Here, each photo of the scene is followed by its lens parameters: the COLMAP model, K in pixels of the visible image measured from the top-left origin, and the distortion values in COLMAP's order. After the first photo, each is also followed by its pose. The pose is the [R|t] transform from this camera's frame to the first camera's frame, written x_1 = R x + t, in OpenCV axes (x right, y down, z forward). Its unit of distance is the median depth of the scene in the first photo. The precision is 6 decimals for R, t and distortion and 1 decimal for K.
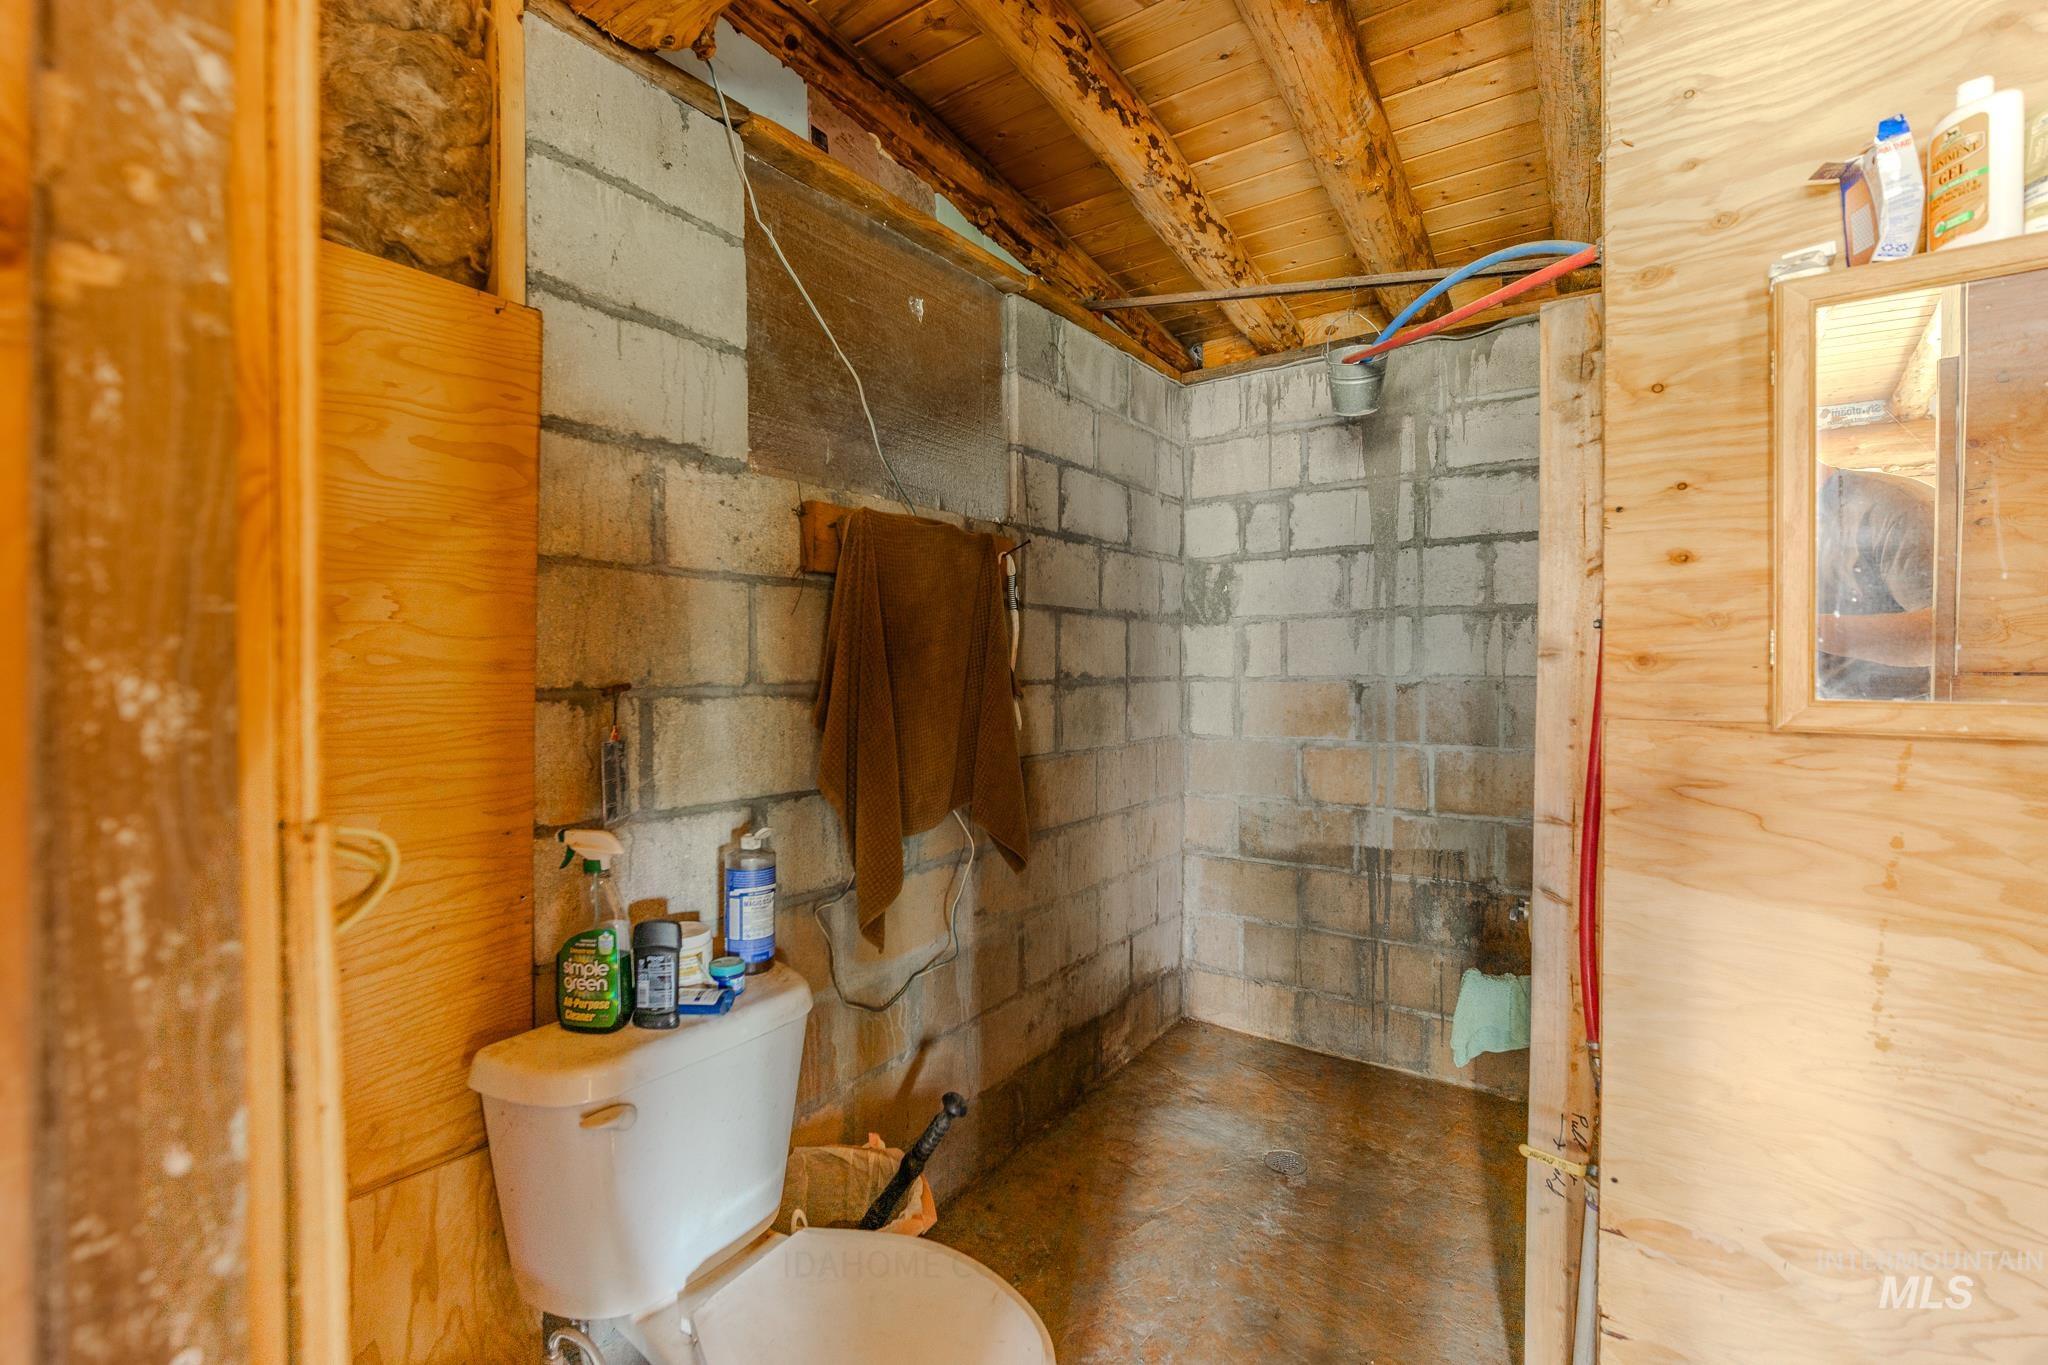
lens RADIAL K [[811.9, 0, 1024.9], [0, 811.9, 674.1], [0, 0, 1]] dist [-0.017108, 0.004264]
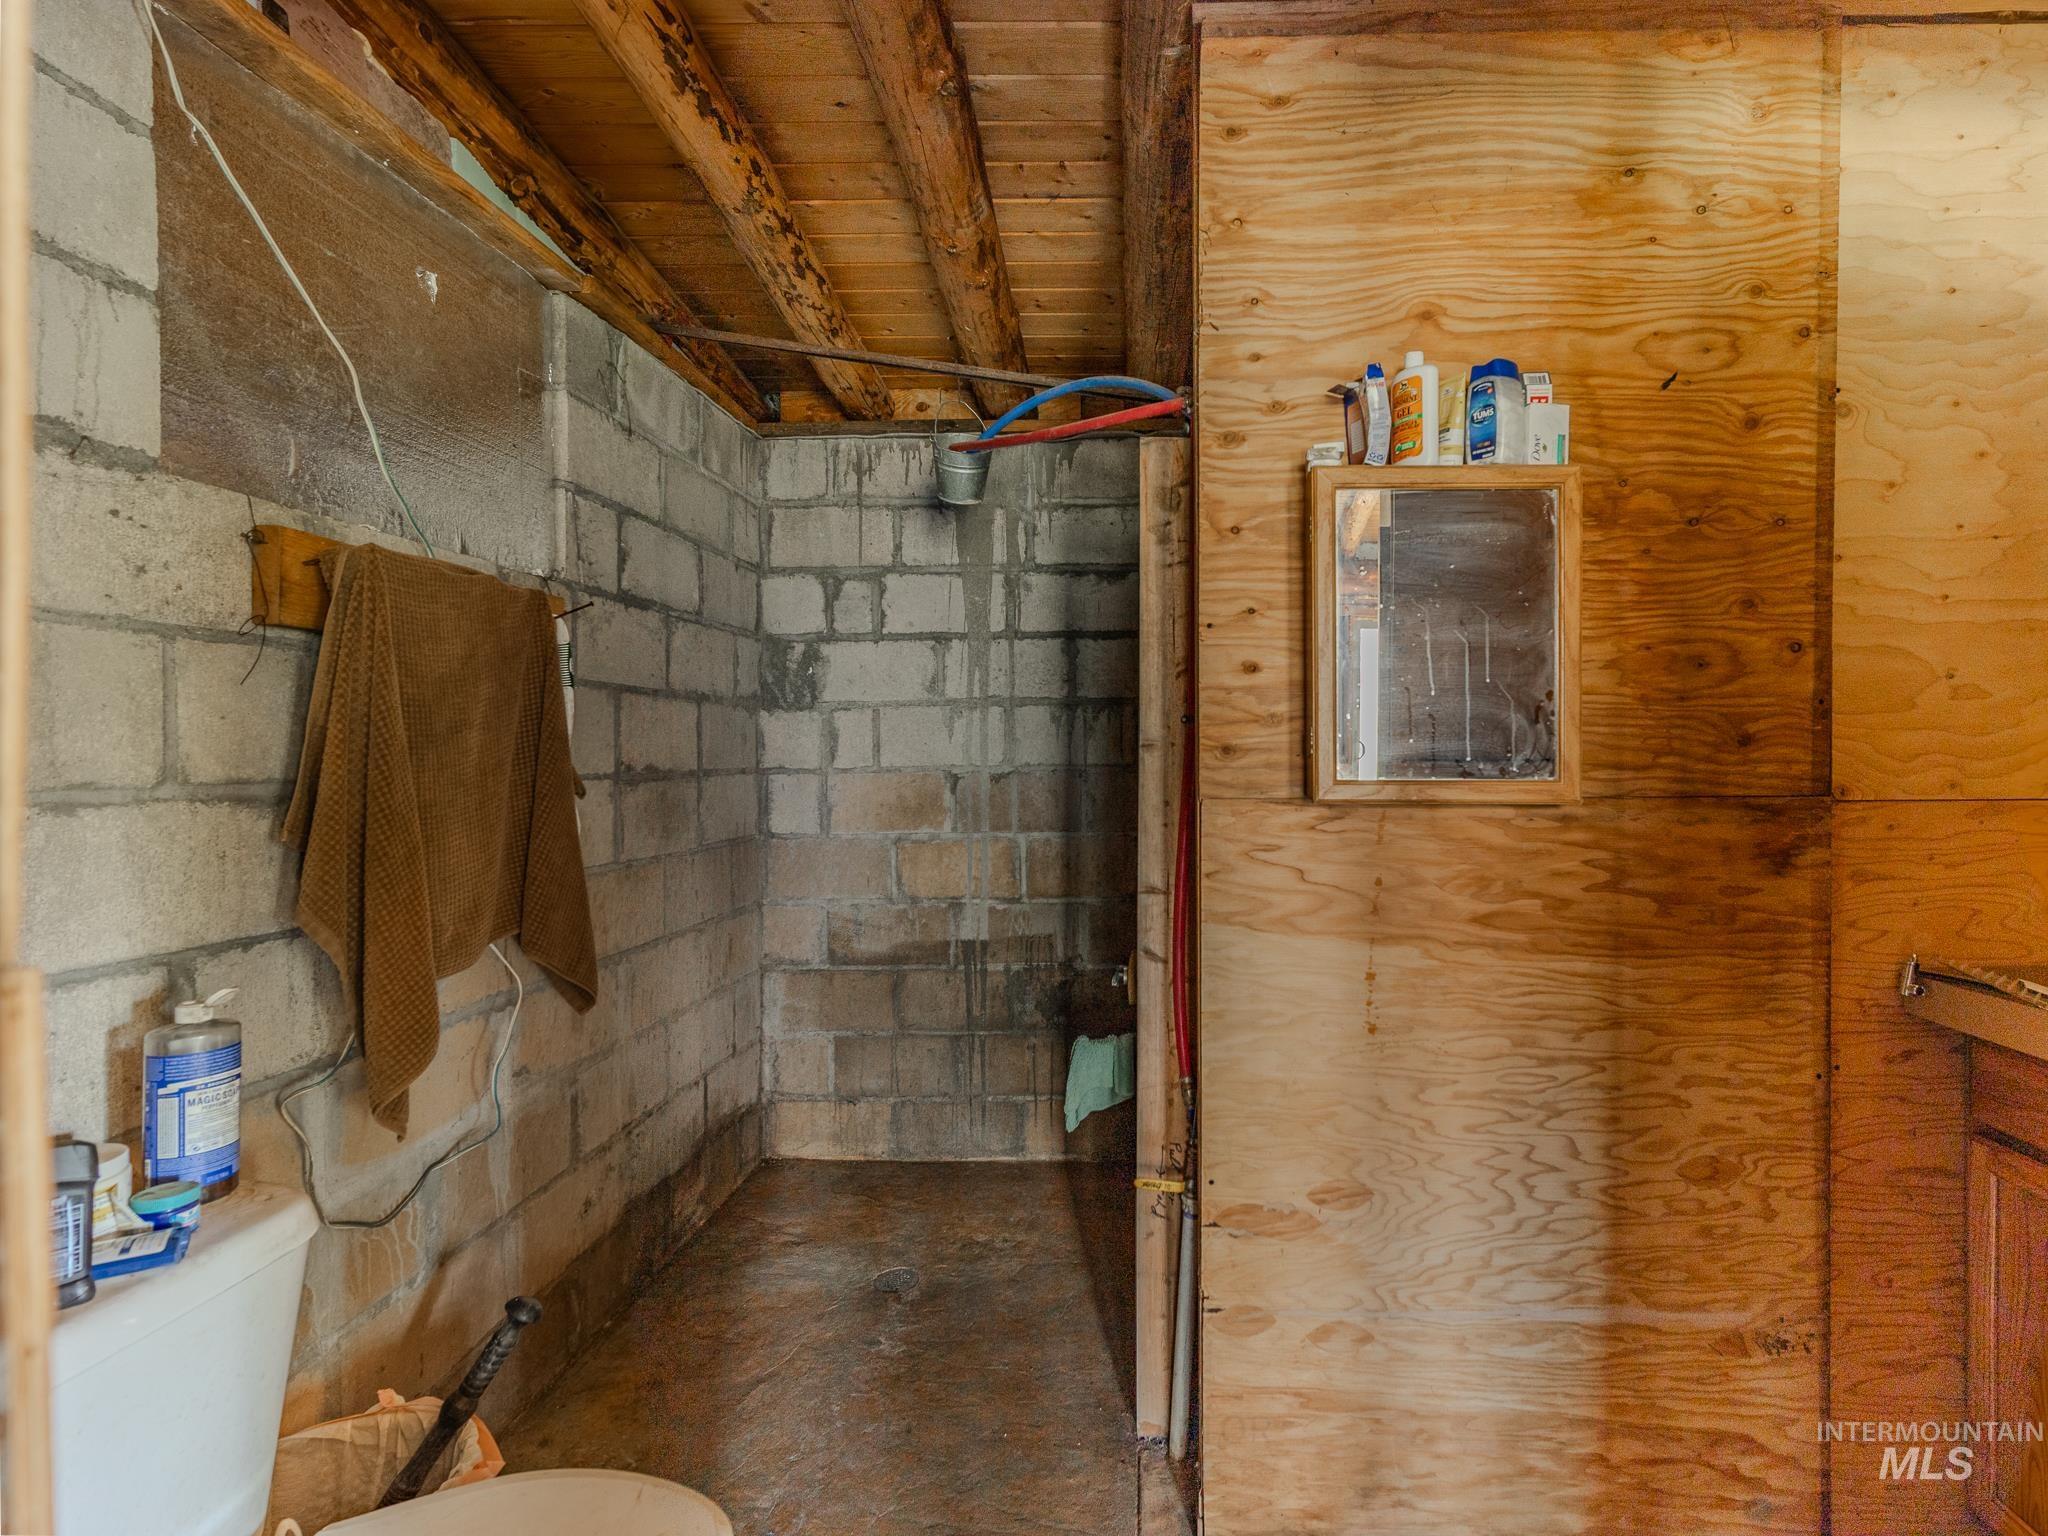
lens RADIAL K [[959.7, 0, 1027.7], [0, 959.7, 759.4], [0, 0, 1]] dist [-0.019897, 0.006947]
pose [[0.860515, -0.004045, 0.509409, -0.115906], [0.007845, 0.999955, -0.005310, 0.001148], [-0.509365, 0.008566, 0.860508, -0.050043]]
